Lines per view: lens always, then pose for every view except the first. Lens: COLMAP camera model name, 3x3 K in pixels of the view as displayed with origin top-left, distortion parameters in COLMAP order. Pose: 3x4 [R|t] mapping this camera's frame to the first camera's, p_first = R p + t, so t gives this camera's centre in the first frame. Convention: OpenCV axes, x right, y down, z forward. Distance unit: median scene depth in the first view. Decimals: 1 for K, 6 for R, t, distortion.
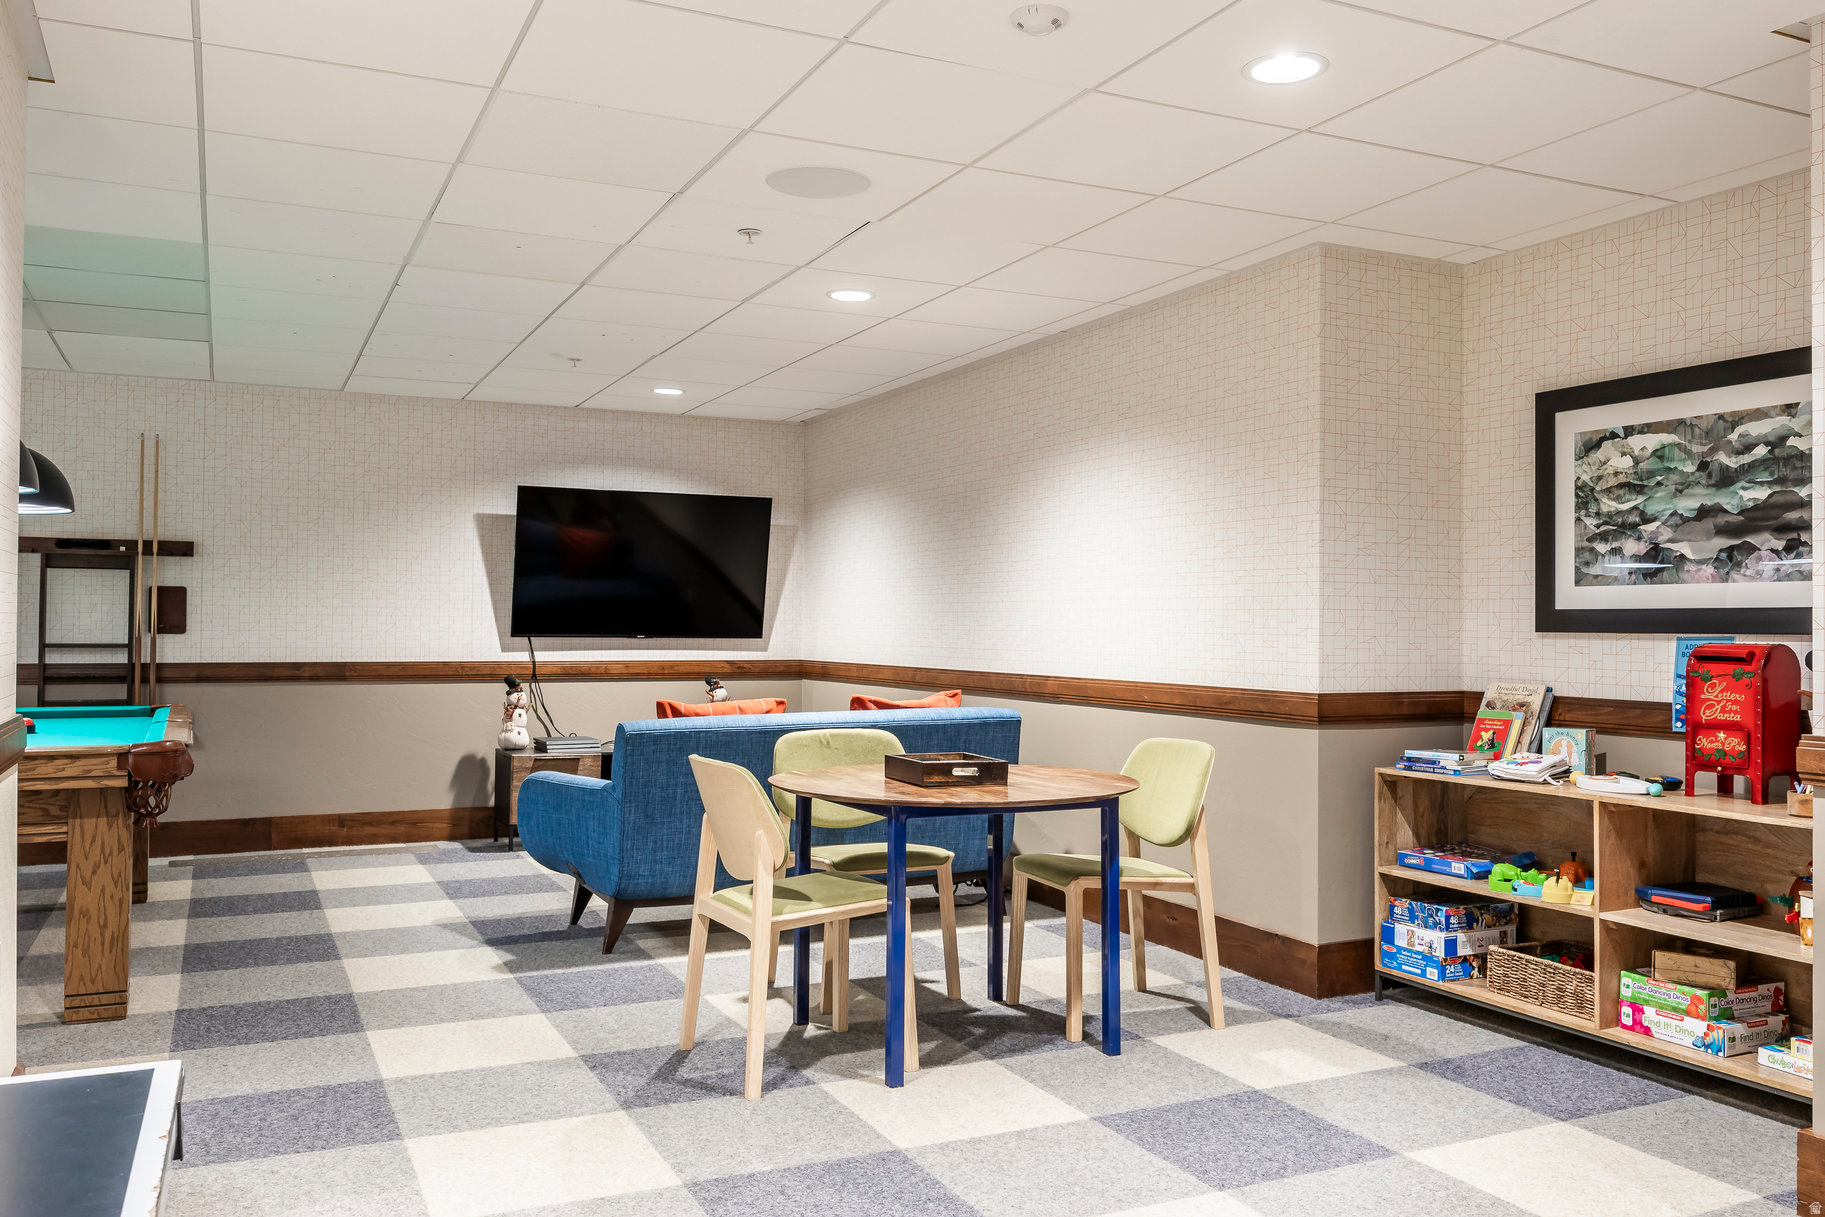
lens RADIAL K [[1484.5, 0, 912.5], [0, 1484.5, 606.1], [0, 0, 1]] dist [-0.002176, 0.000116]
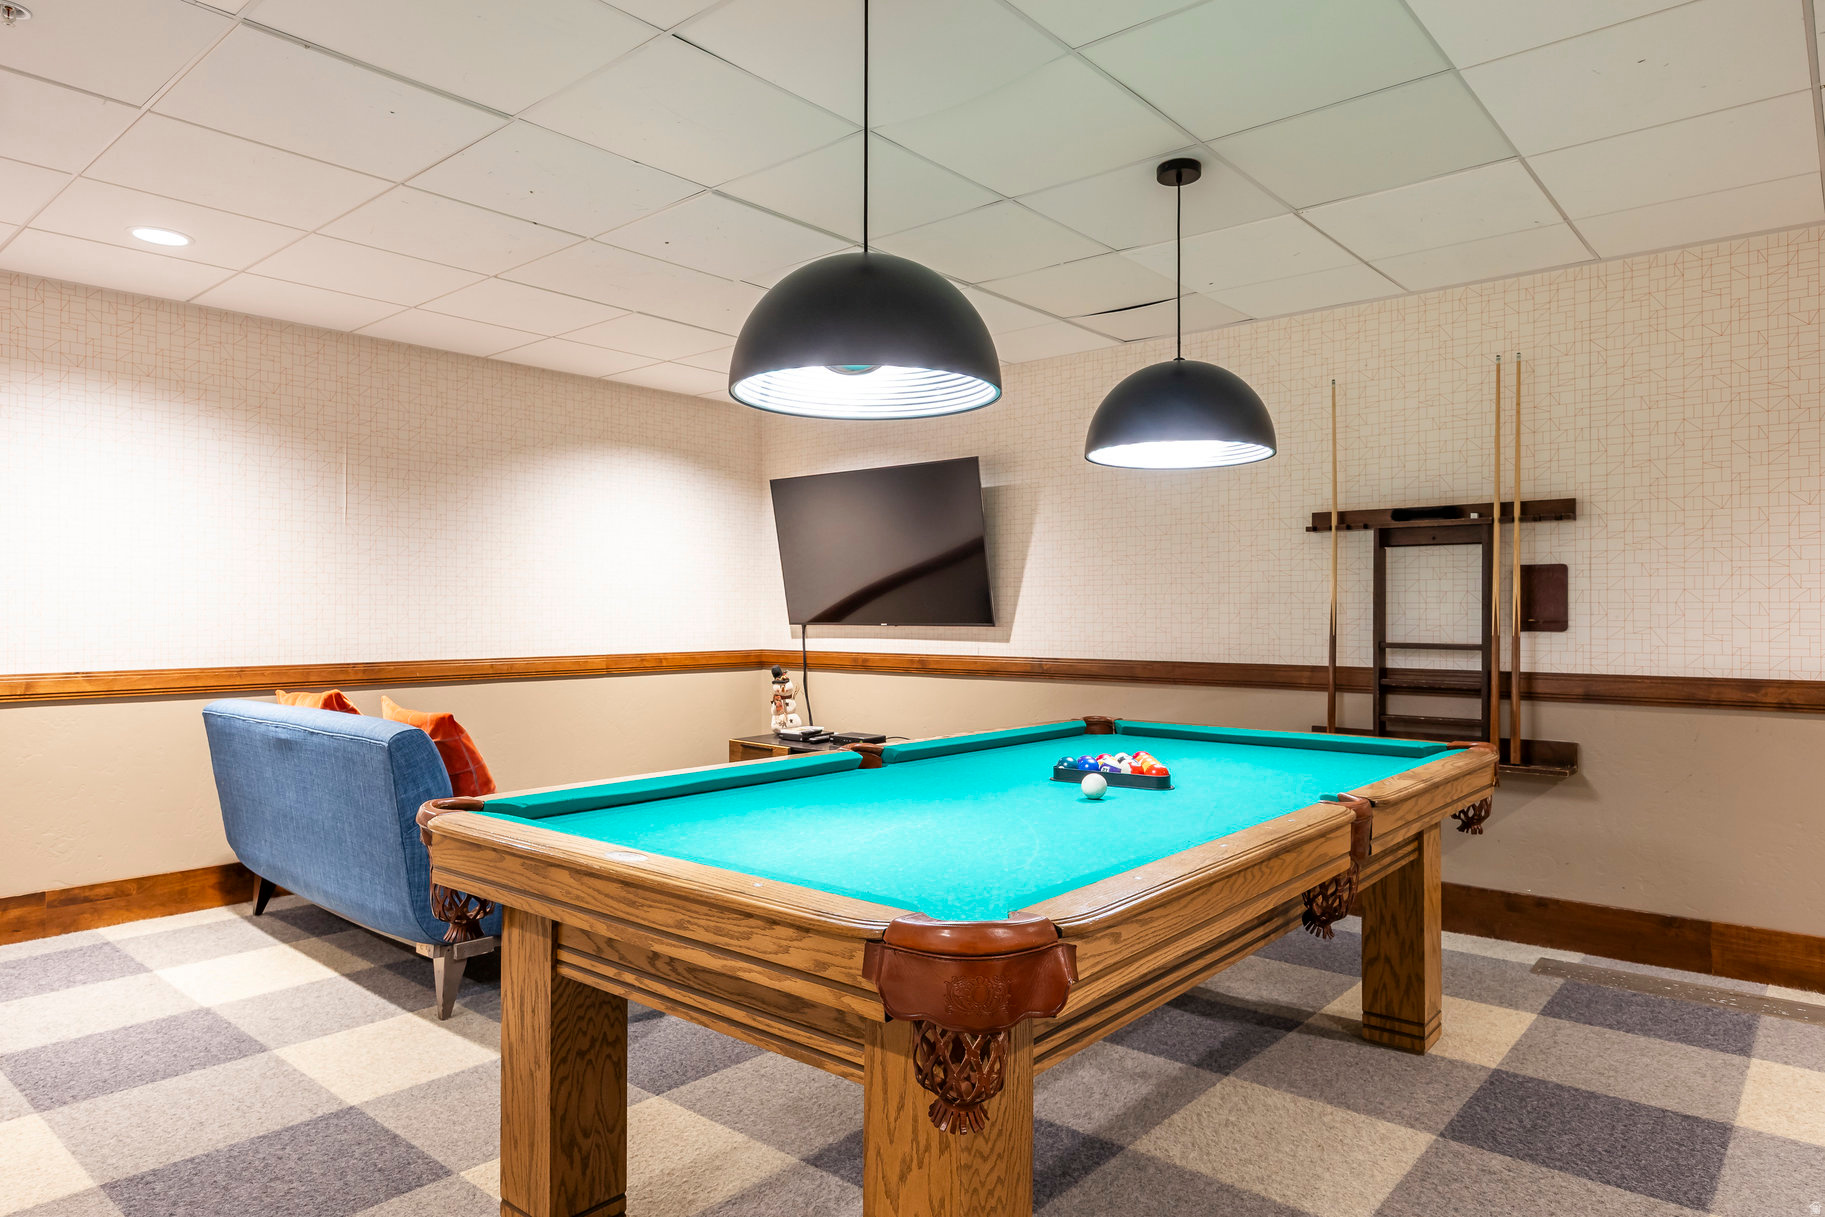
lens RADIAL K [[1103.8, 0, 909.7], [0, 1103.8, 601.2], [0, 0, 1]] dist [0.006279, -0.009339]
pose [[0.409483, -0.014866, -0.912197, -0.144769], [0.013839, 0.999853, -0.010082, 0.005393], [0.912213, -0.008496, 0.409629, 0.513746]]
